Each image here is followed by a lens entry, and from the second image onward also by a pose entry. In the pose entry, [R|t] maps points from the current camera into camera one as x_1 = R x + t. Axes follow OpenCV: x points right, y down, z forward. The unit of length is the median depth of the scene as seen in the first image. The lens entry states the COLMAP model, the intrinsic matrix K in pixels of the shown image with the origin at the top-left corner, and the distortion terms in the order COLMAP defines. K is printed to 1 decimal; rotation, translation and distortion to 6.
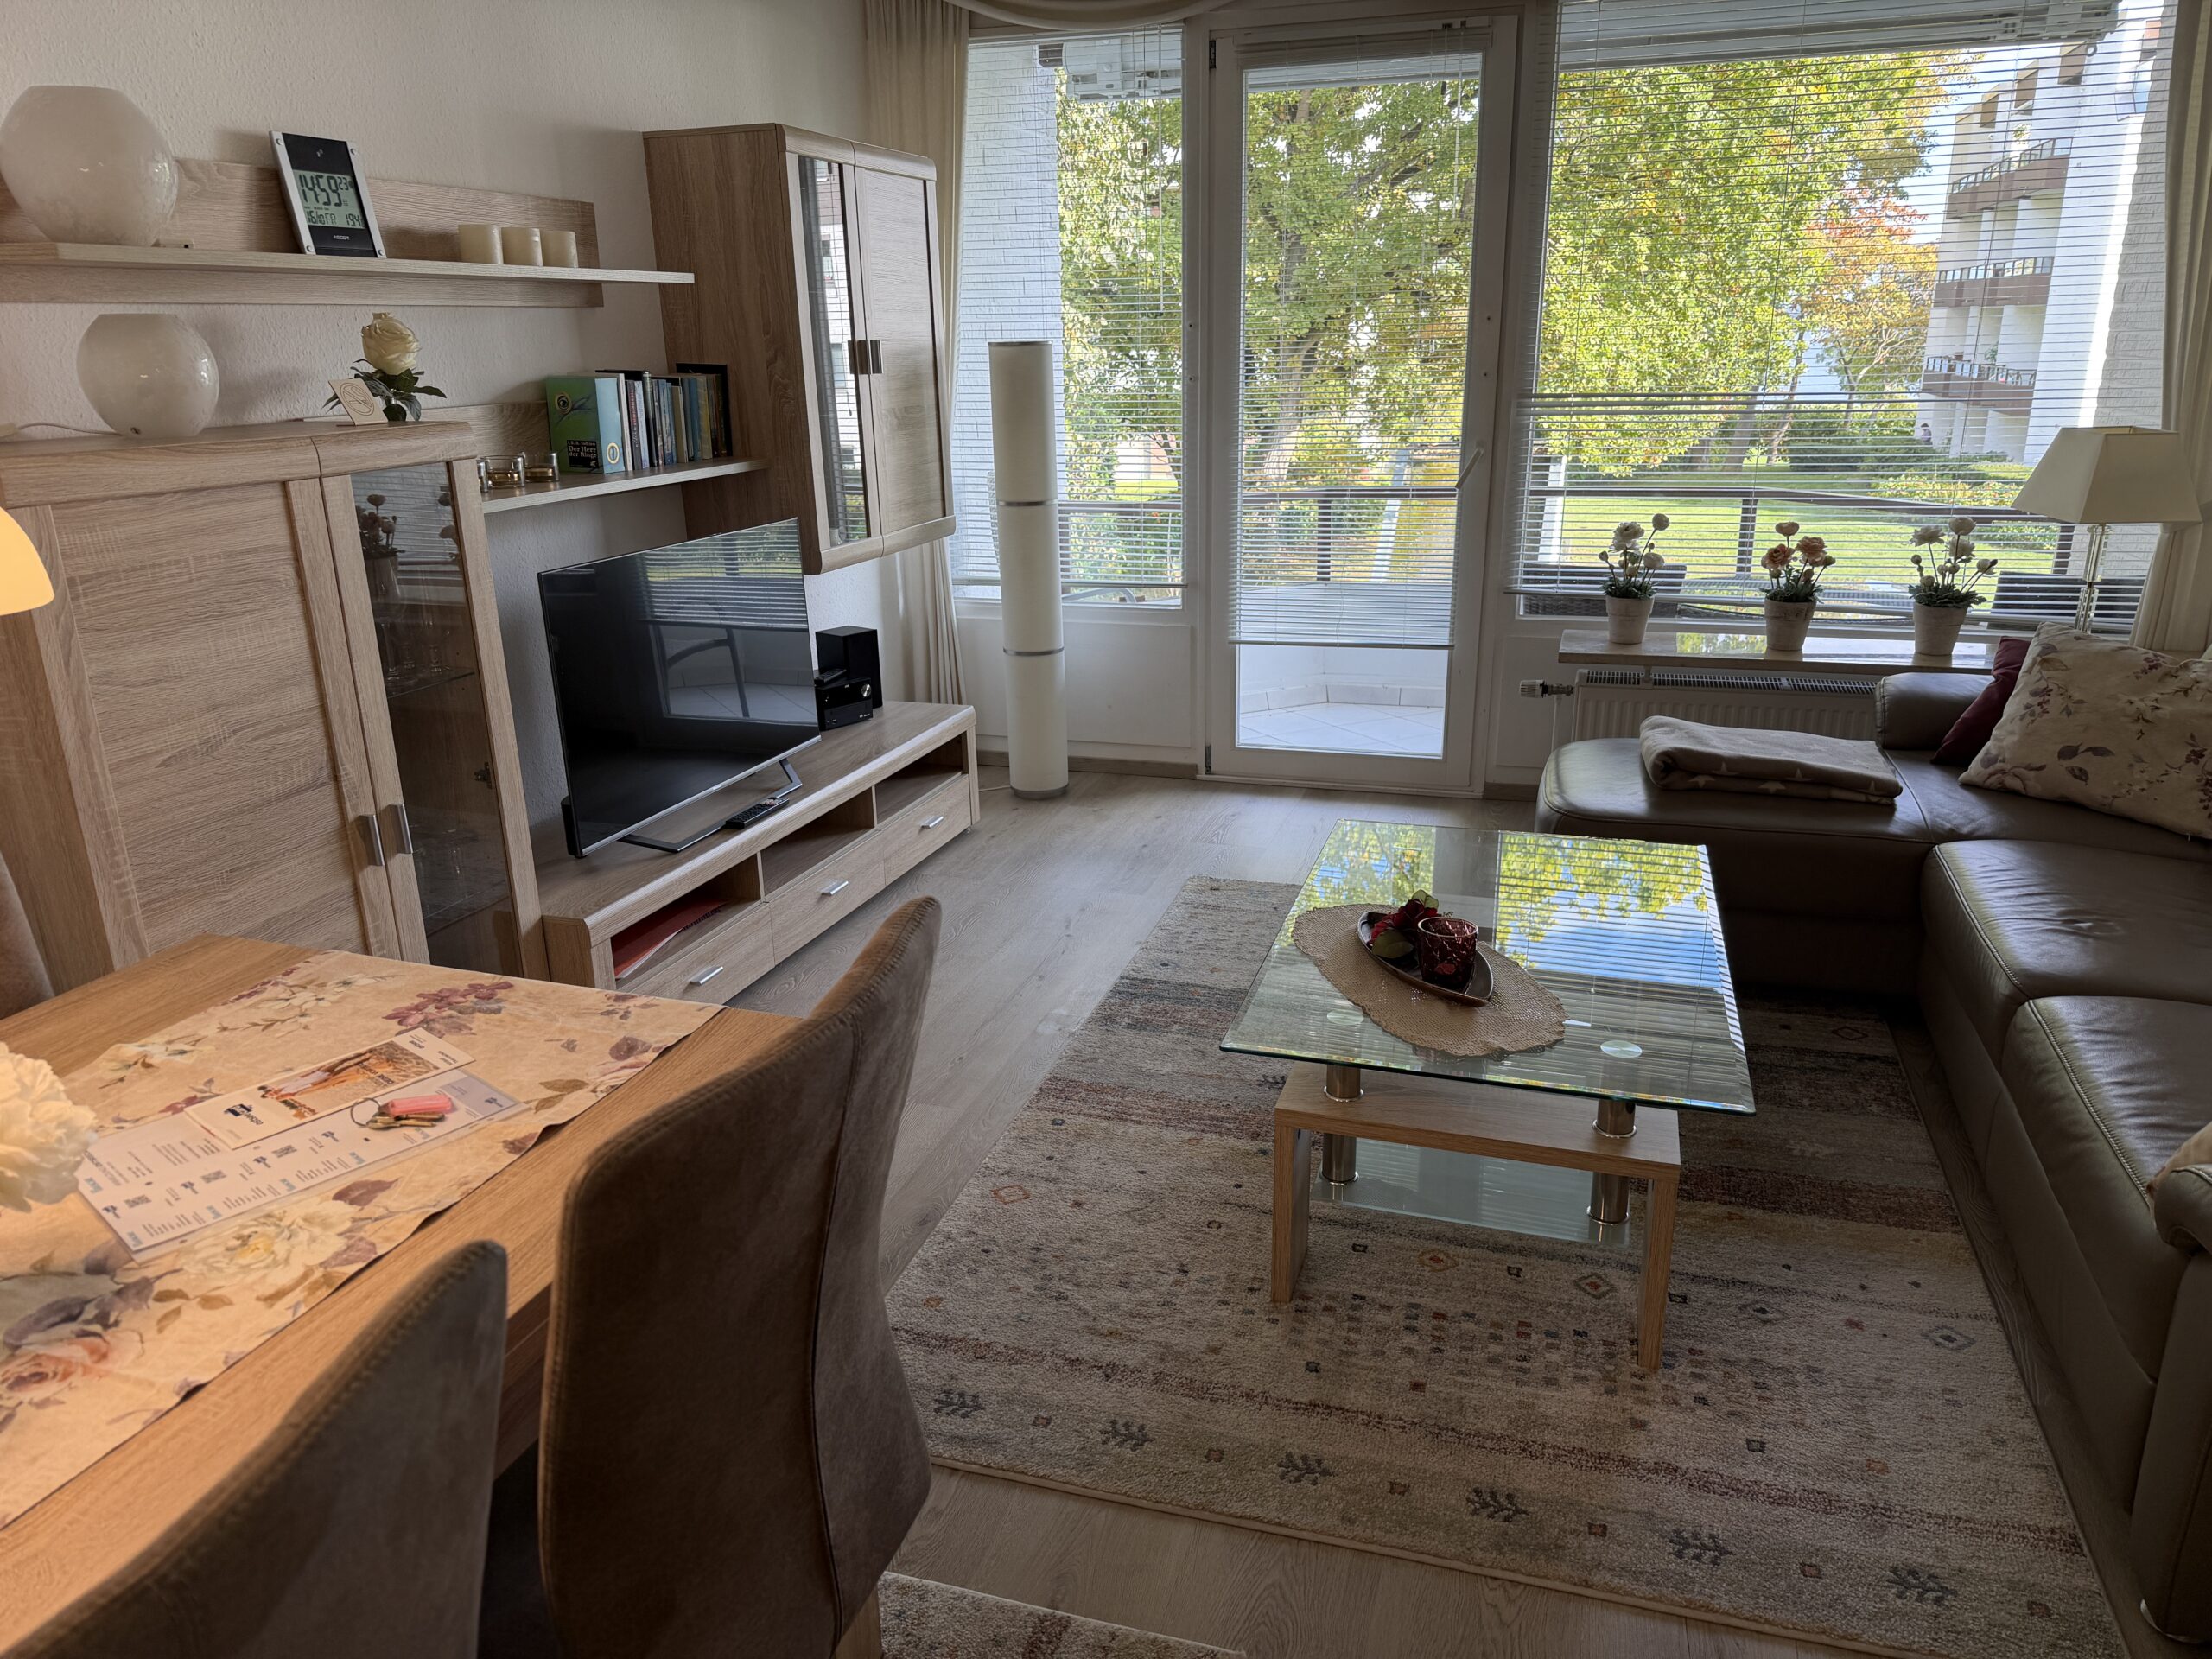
lens RADIAL K [[1607.0, 0, 1109.5], [0, 1607.0, 854.9], [0, 0, 1]] dist [0.000716, -0.005409]
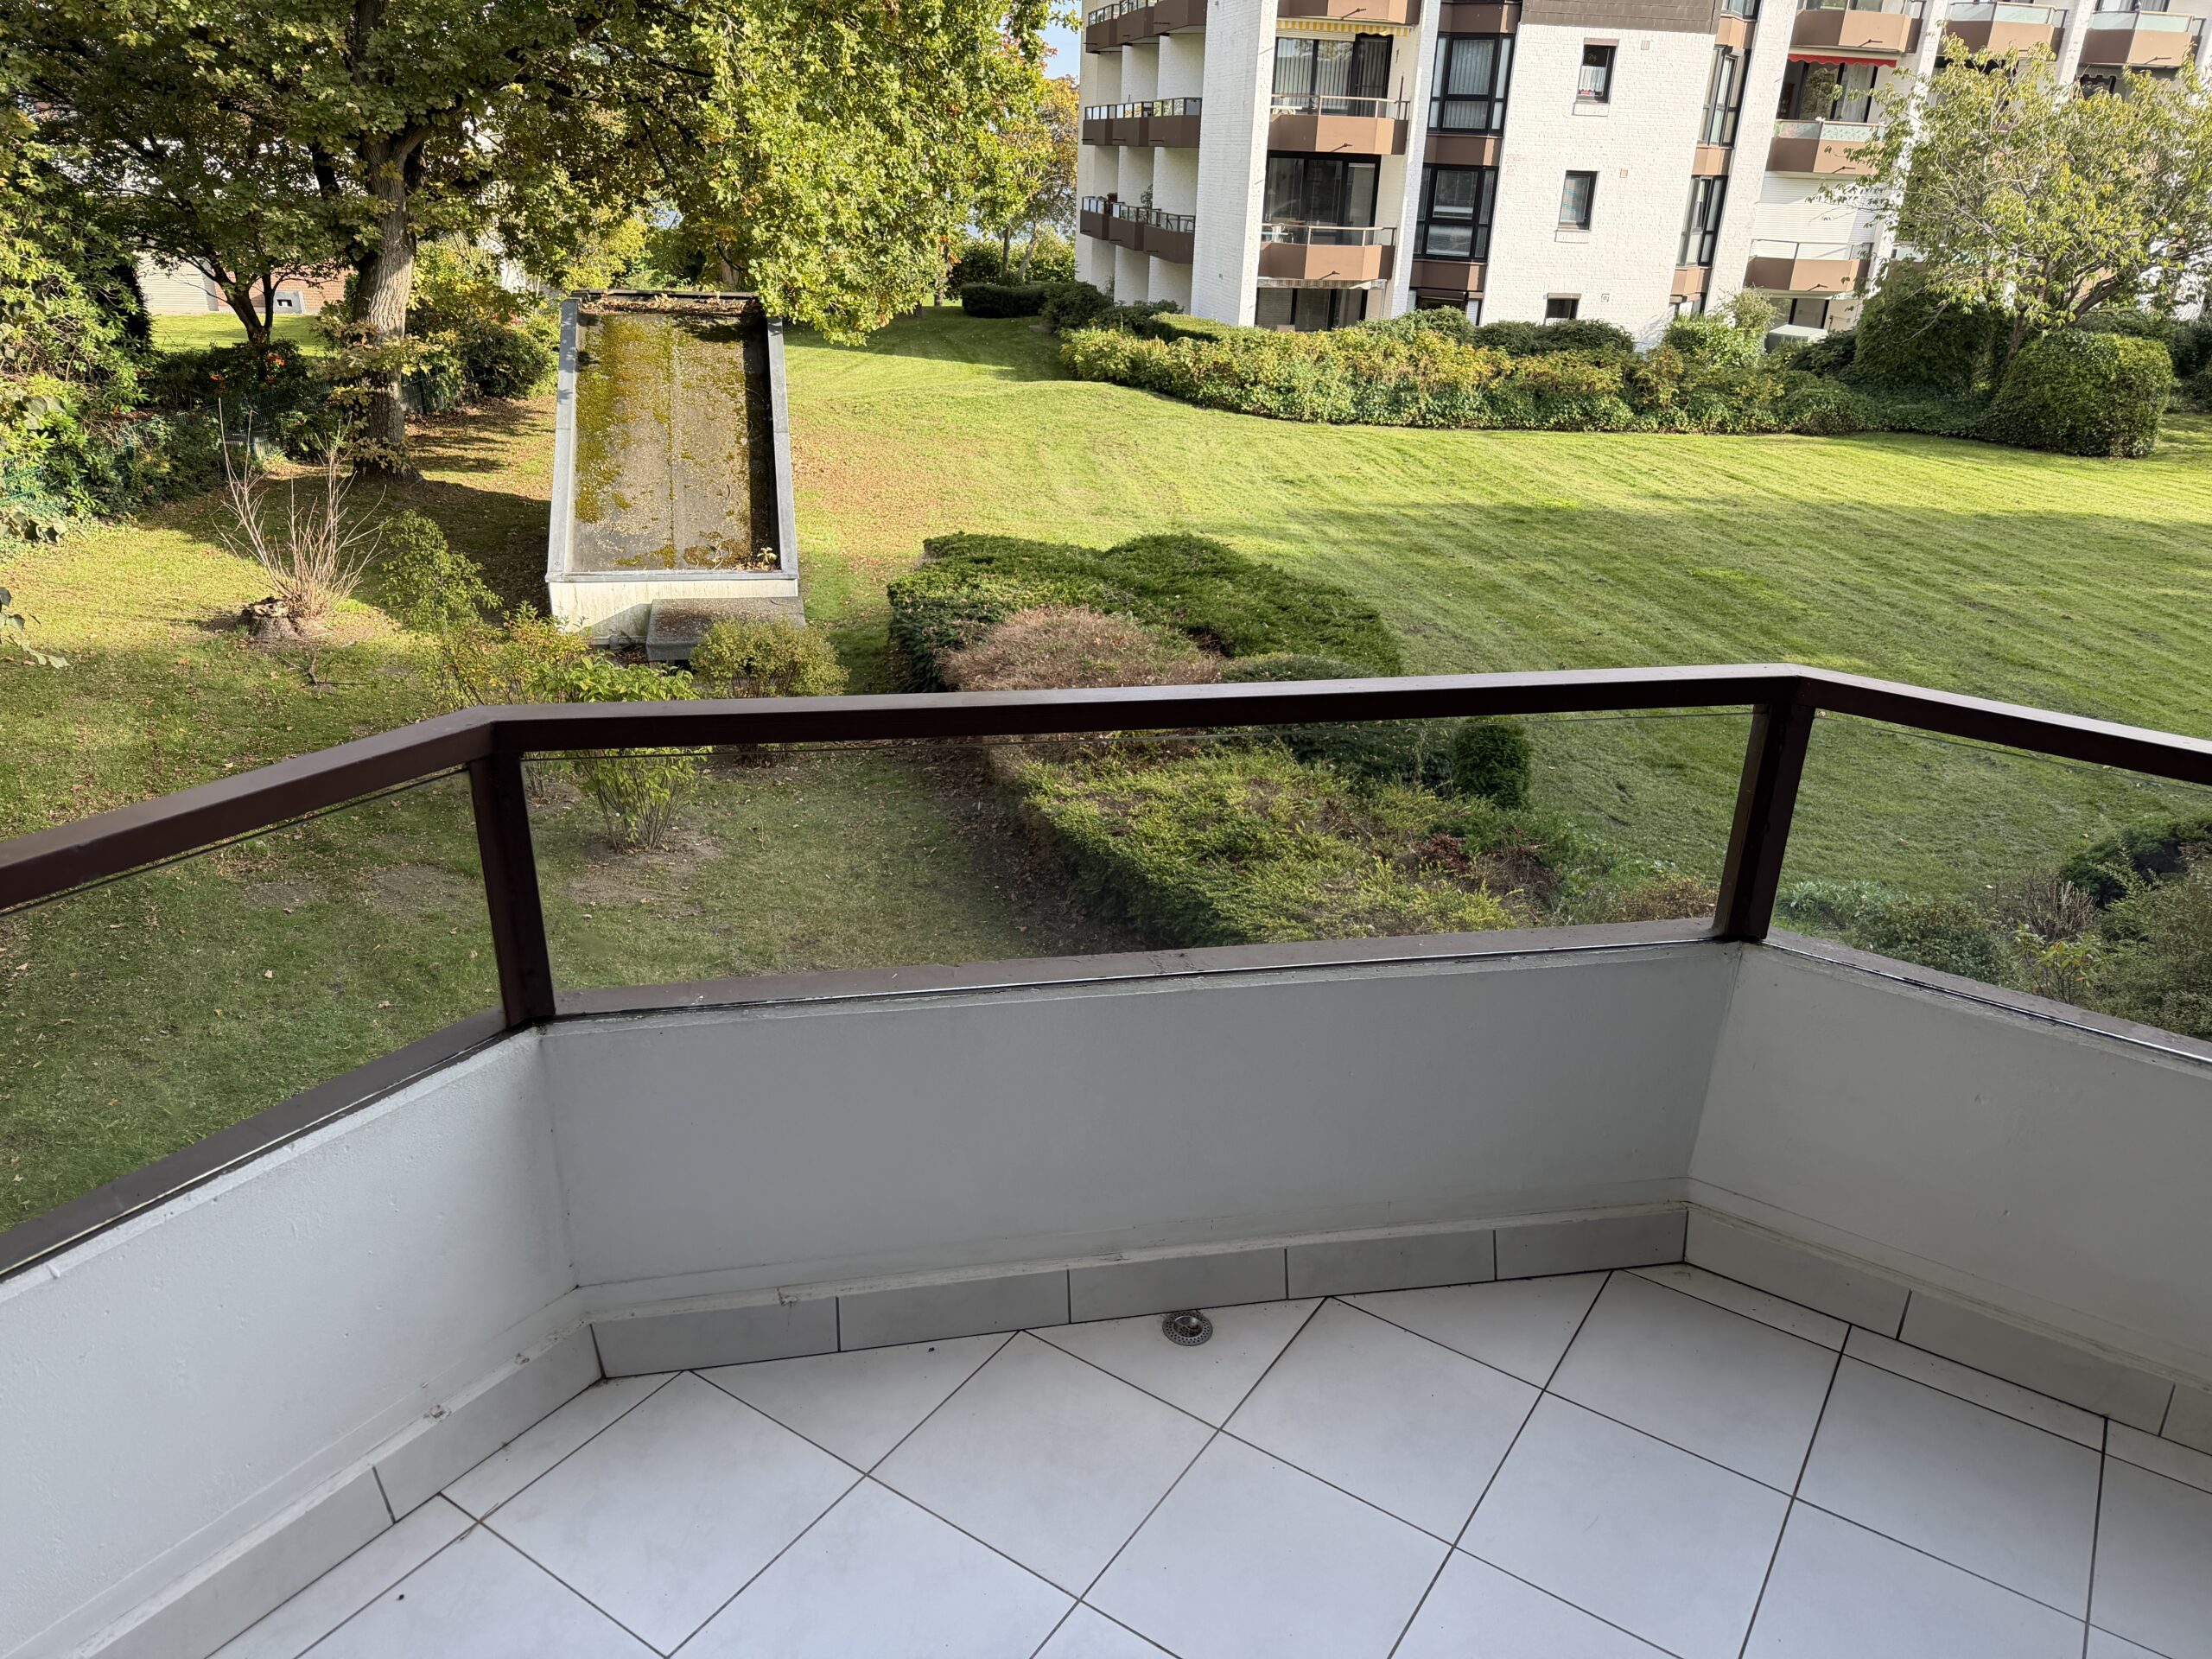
lens RADIAL K [[1564.4, 0, 1106.0], [0, 1564.4, 829.5], [0, 0, 1]] dist [0.033347, -0.005983]
pose [[0.875919, -0.144125, 0.460427, 0.022695], [0.100371, 0.987894, 0.118287, -0.056758], [-0.471901, -0.057396, 0.879781, 0.176205]]
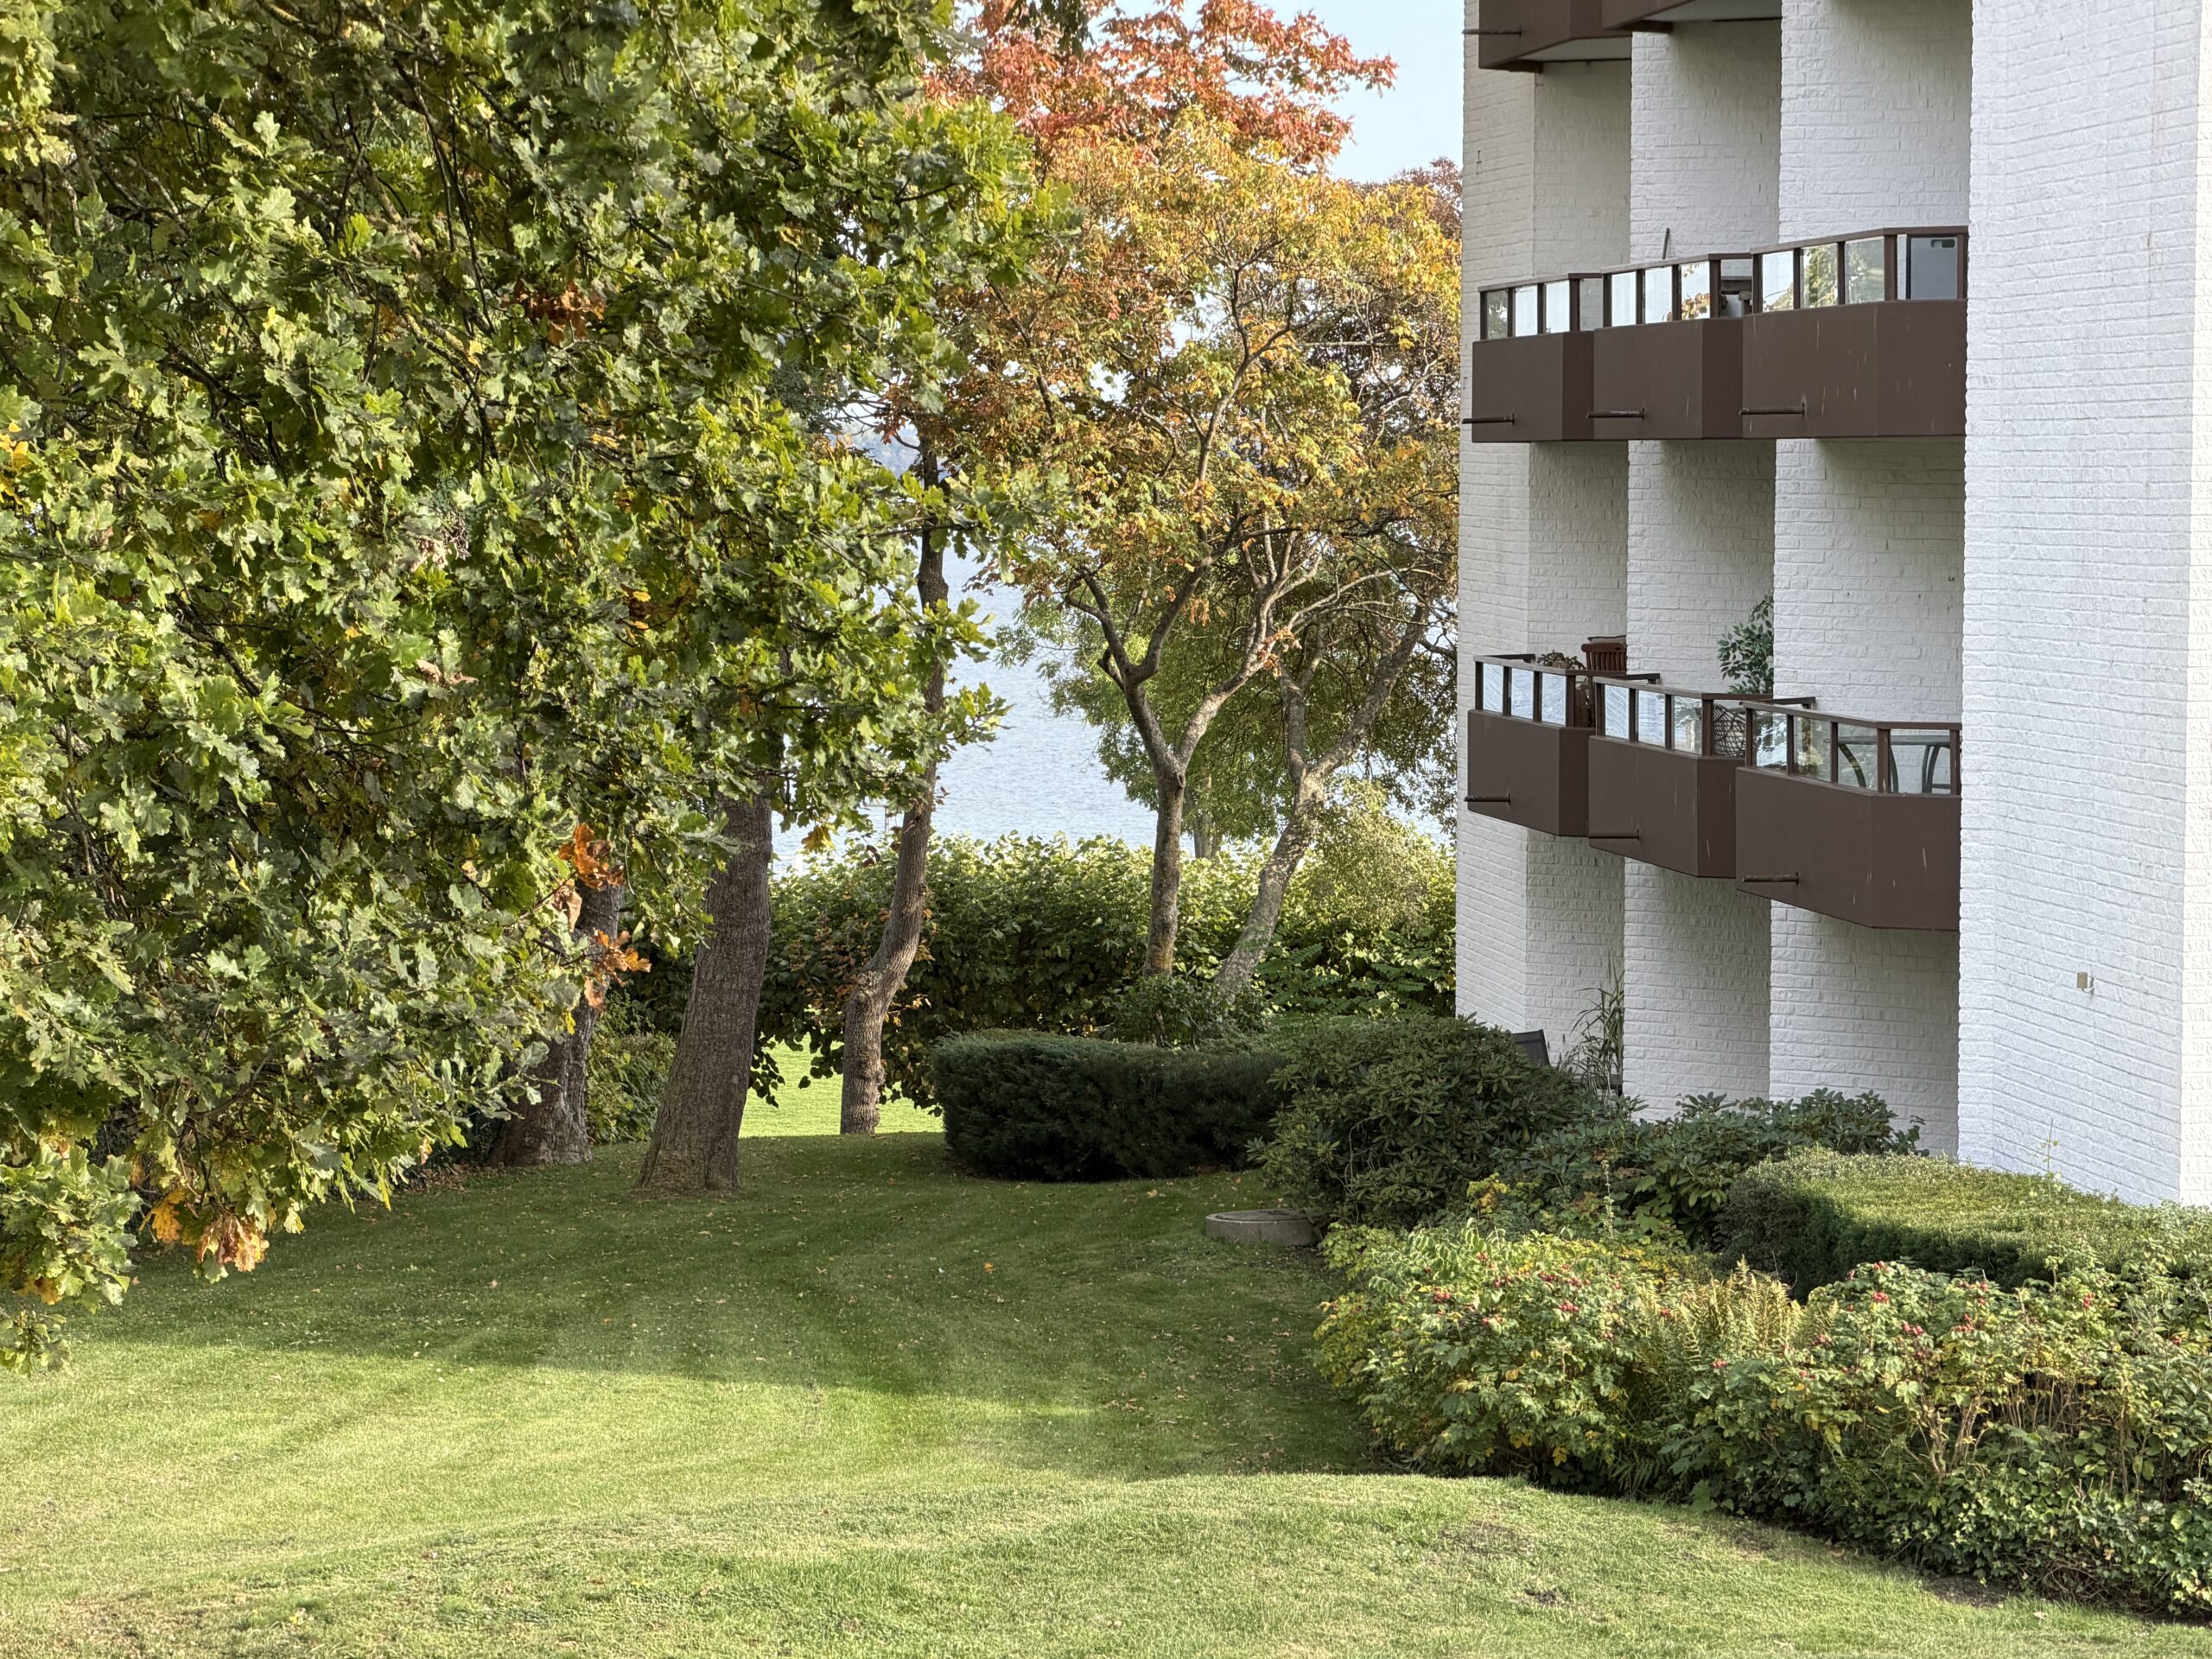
lens RADIAL K [[7326.8, 0, 1113.4], [0, 7326.8, 1023.9], [0, 0, 1]] dist [0.743079, 0.404419]
pose [[0.915079, -0.005751, 0.403233, 0.087811], [0.102866, 0.970152, -0.219601, -0.069638], [-0.389934, 0.242431, 0.888357, 0.210014]]
